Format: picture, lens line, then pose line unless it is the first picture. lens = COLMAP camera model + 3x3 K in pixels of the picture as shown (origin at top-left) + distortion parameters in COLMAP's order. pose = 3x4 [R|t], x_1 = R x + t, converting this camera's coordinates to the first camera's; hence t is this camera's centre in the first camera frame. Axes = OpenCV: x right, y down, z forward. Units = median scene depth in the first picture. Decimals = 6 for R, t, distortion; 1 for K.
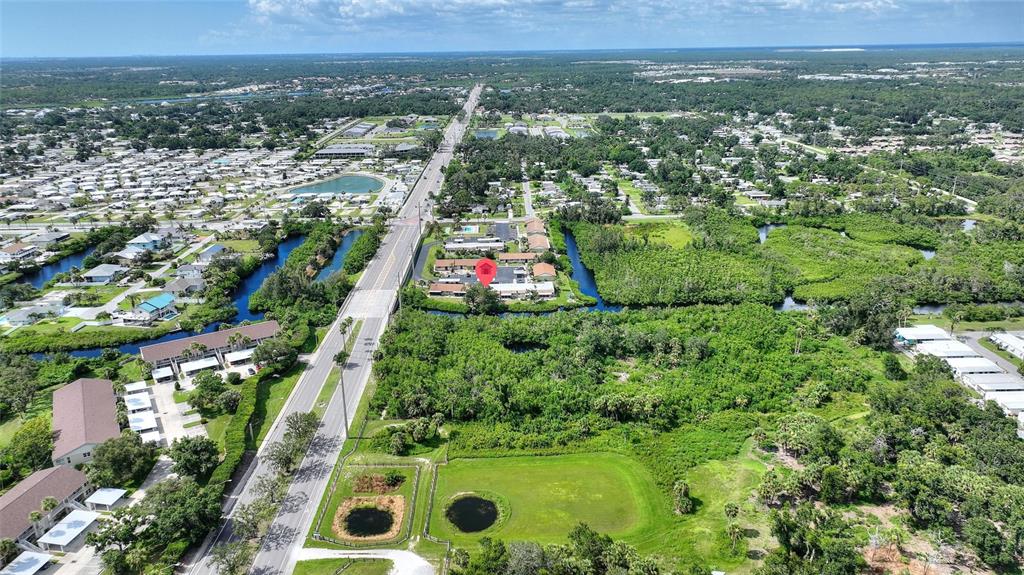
lens RADIAL K [[724.8, 0, 521.5], [0, 724.8, 289.3], [0, 0, 1]] dist [0.010674, 0.007467]
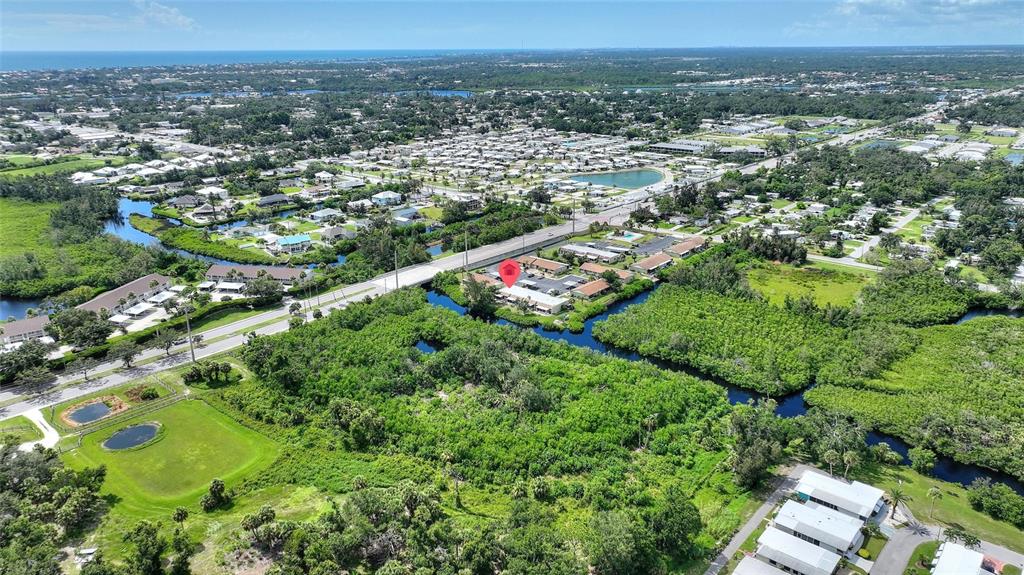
lens RADIAL K [[724.8, 0, 518.5], [0, 724.8, 285.7], [0, 0, 1]] dist [0.010674, 0.007467]
pose [[0.737652, 0.223576, -0.637090, 0.605226], [-0.219700, 0.971714, 0.086628, -0.096999], [0.638437, 0.076067, 0.765906, 0.253742]]
